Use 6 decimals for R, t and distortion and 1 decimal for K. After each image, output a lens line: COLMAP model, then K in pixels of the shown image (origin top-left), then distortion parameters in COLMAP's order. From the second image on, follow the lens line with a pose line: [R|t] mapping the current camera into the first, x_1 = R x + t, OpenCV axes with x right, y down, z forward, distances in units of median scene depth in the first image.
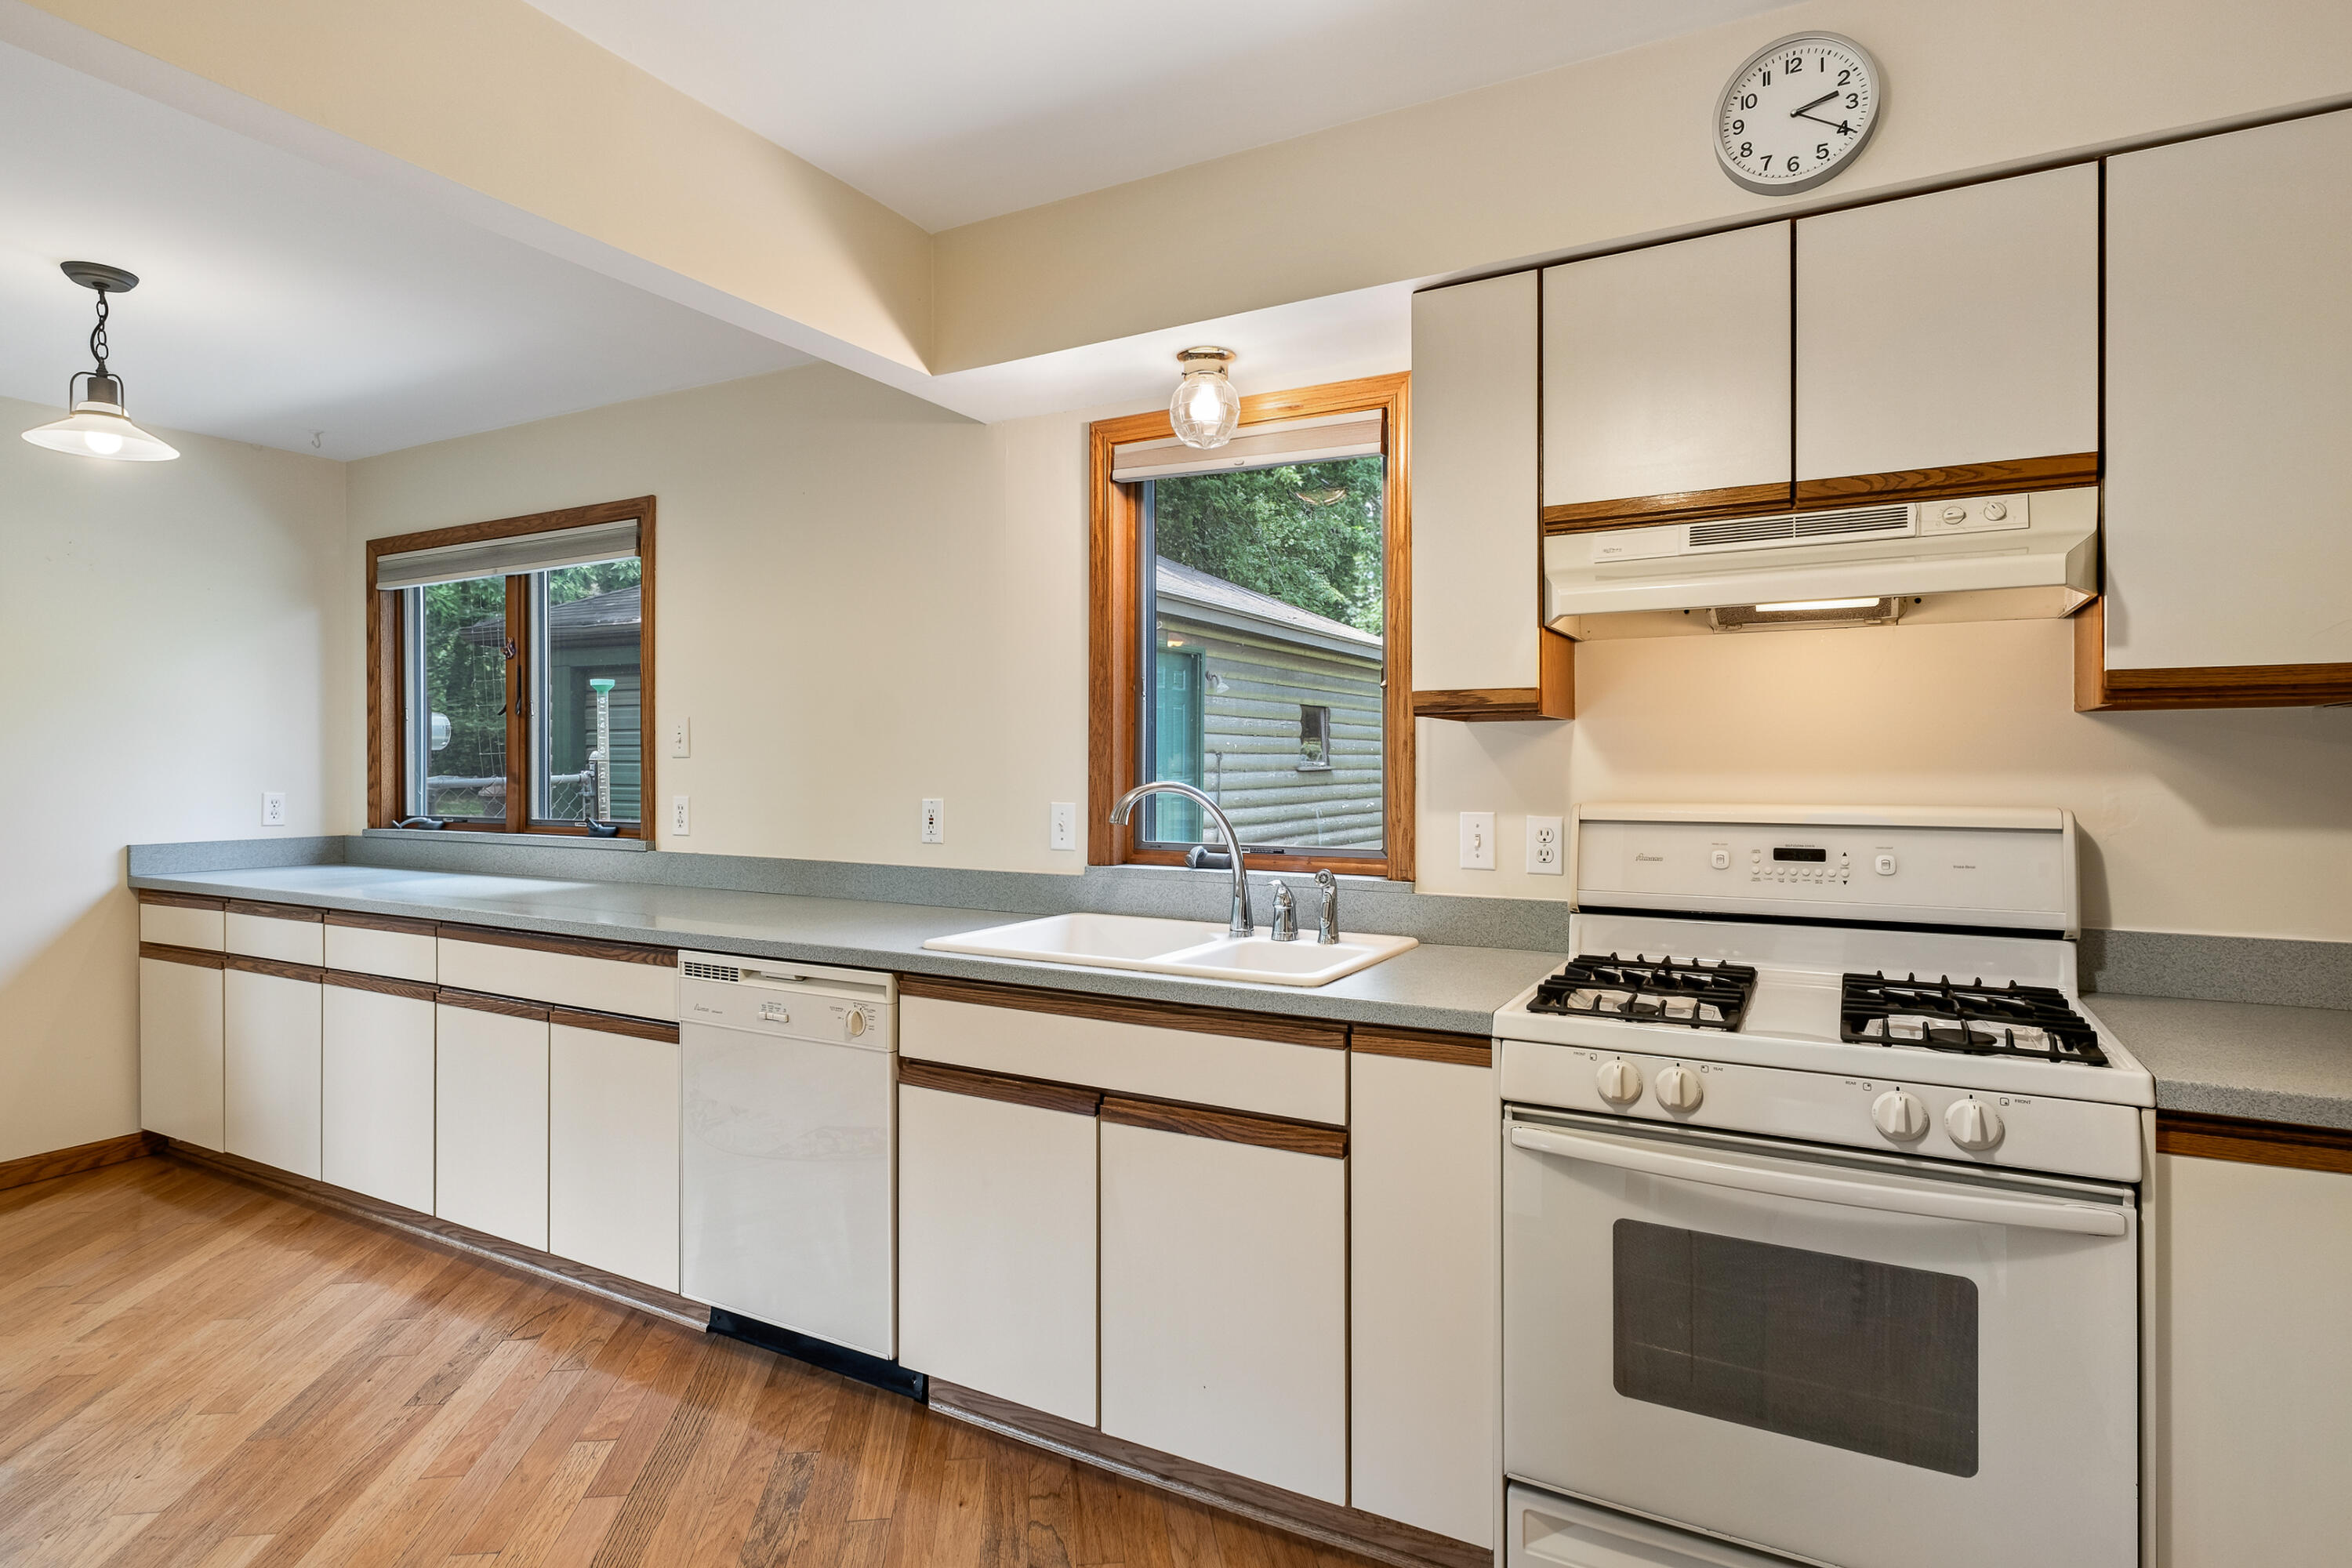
lens RADIAL K [[1219.8, 0, 1179.8], [0, 1219.8, 770.9], [0, 0, 1]] dist [0.001428, 0.001318]
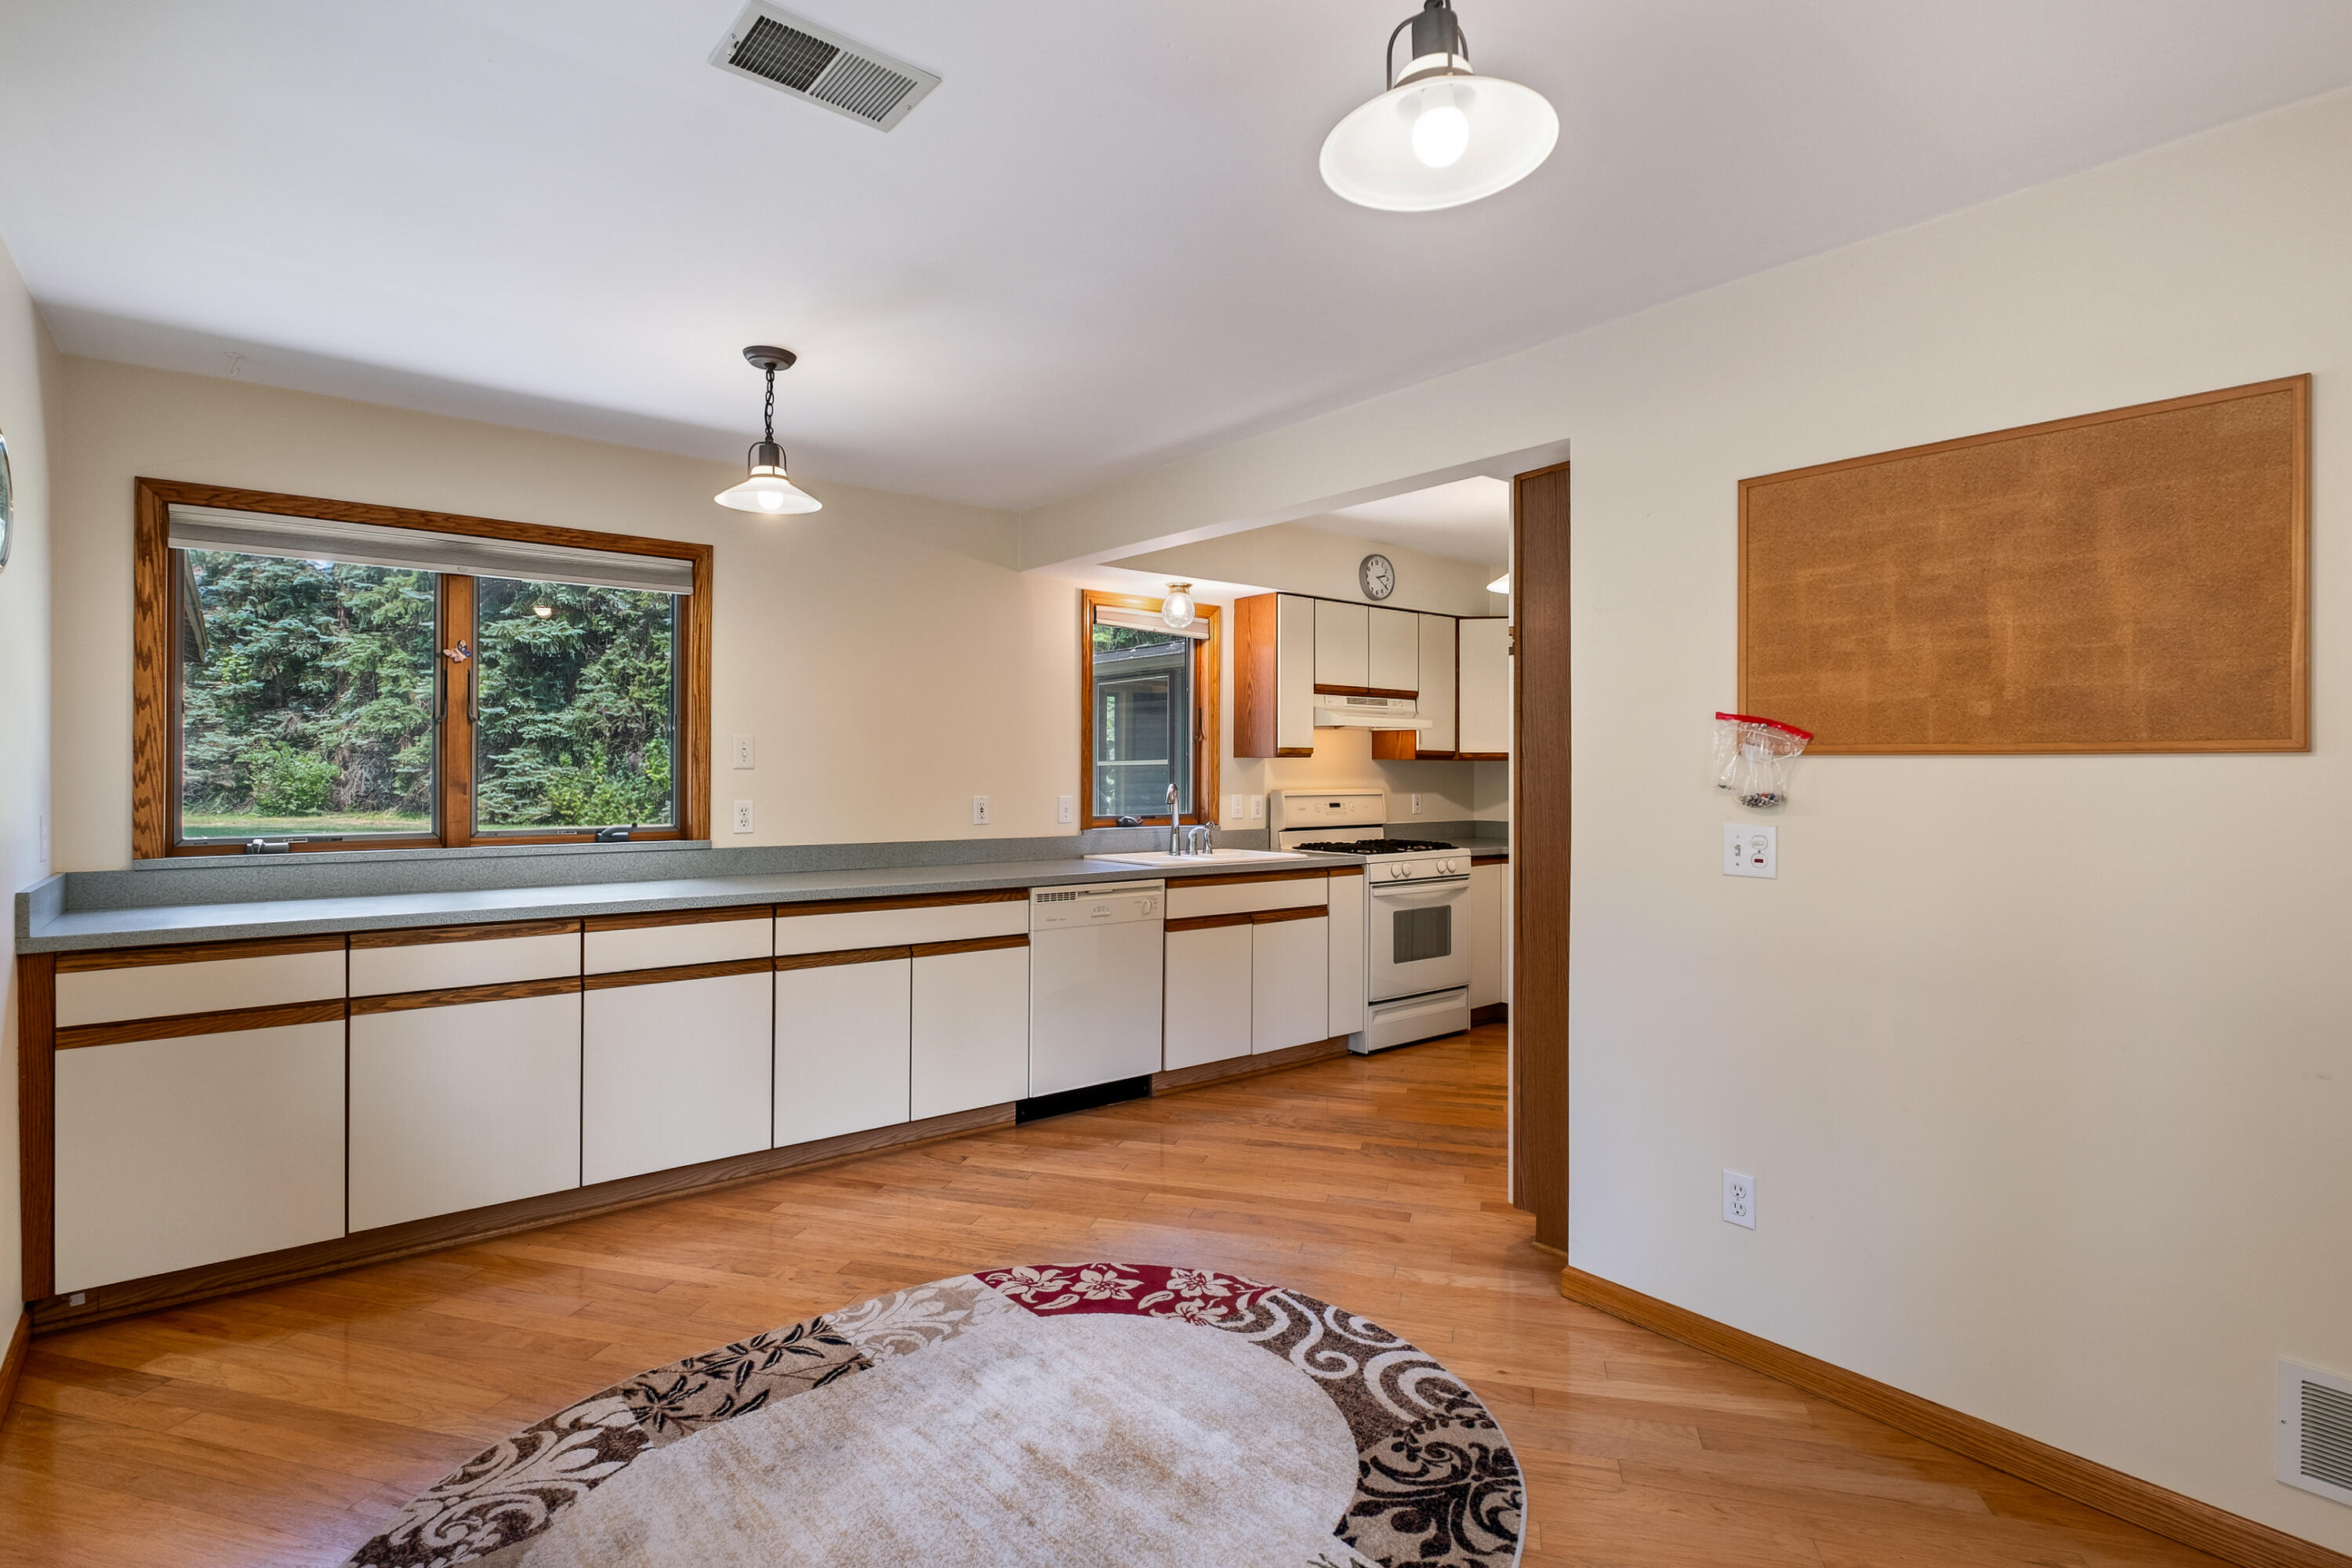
lens RADIAL K [[1167.1, 0, 1178.6], [0, 1167.1, 772.9], [0, 0, 1]] dist [-0.003020, -0.000164]
pose [[0.371097, 0.000867, 0.928594, -2.005973], [0.002483, 0.999995, -0.001926, -0.005735], [-0.928591, 0.003021, 0.371093, 0.257667]]
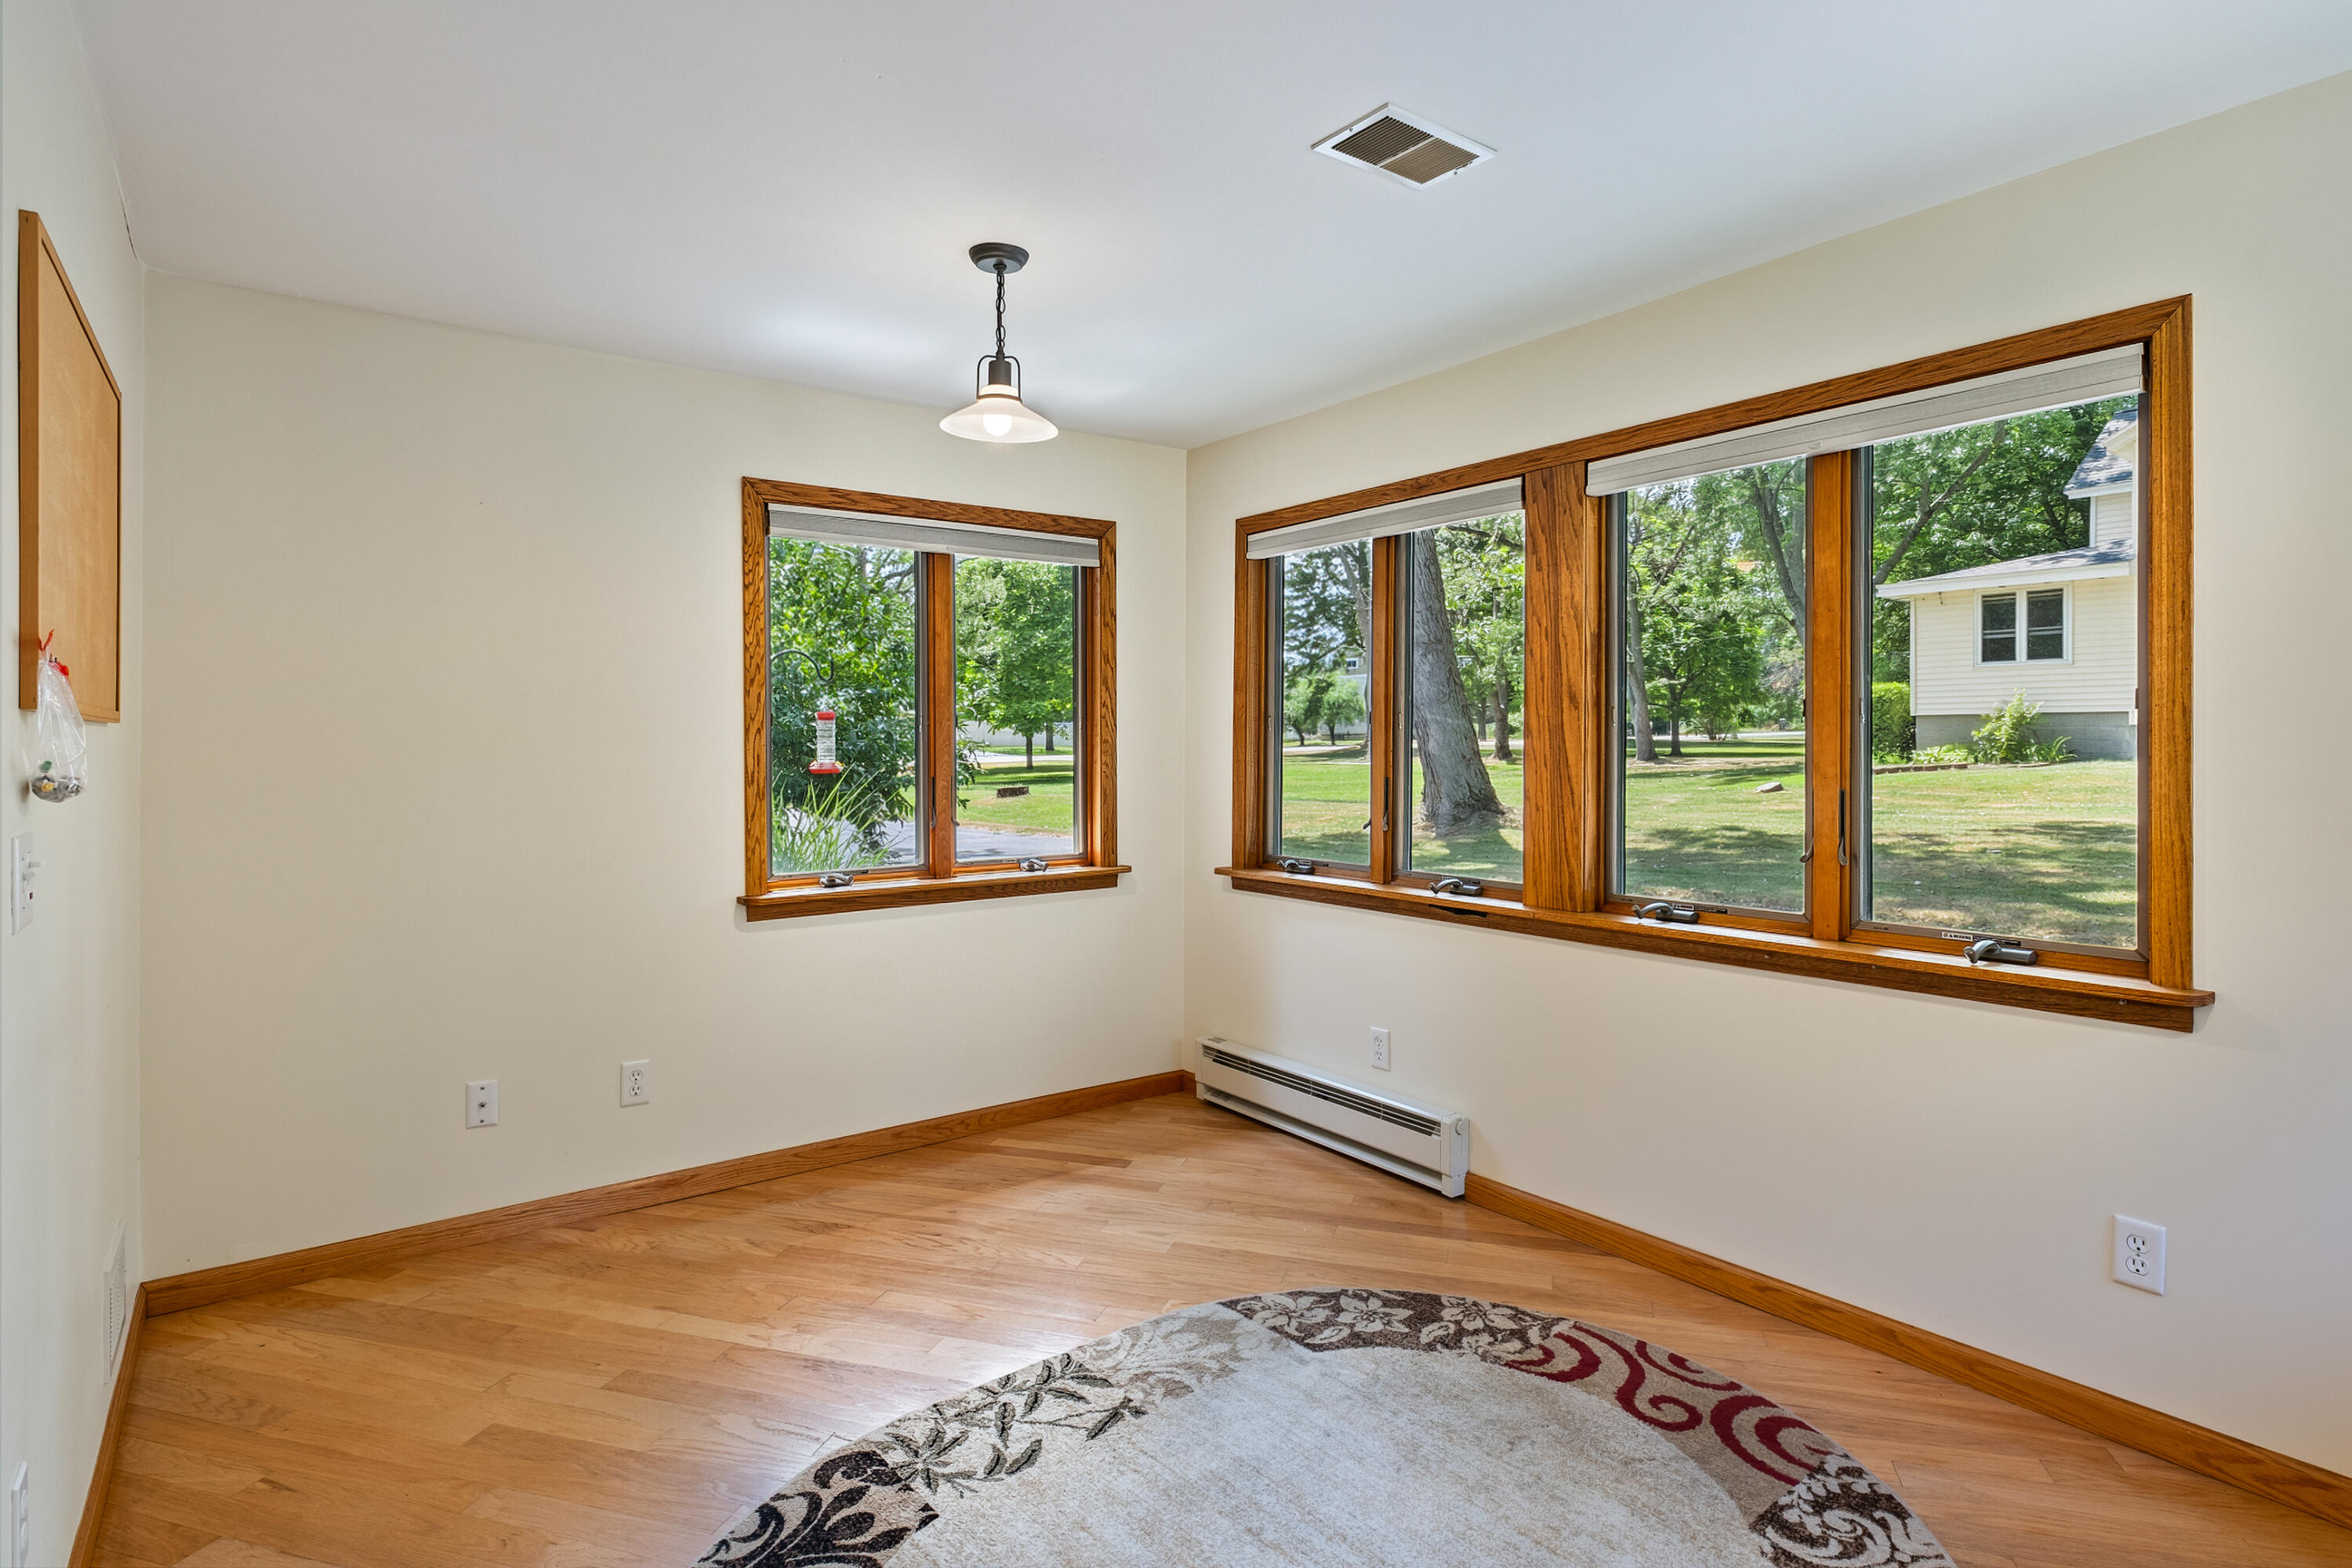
lens RADIAL K [[1219.8, 0, 1180.2], [0, 1219.8, 749.0], [0, 0, 1]] dist [0.001428, 0.001318]
pose [[-0.404323, 0.005095, -0.914602, -0.491129], [-0.005364, 0.999954, 0.007942, -0.008413], [0.914601, 0.008117, -0.404277, 0.956123]]
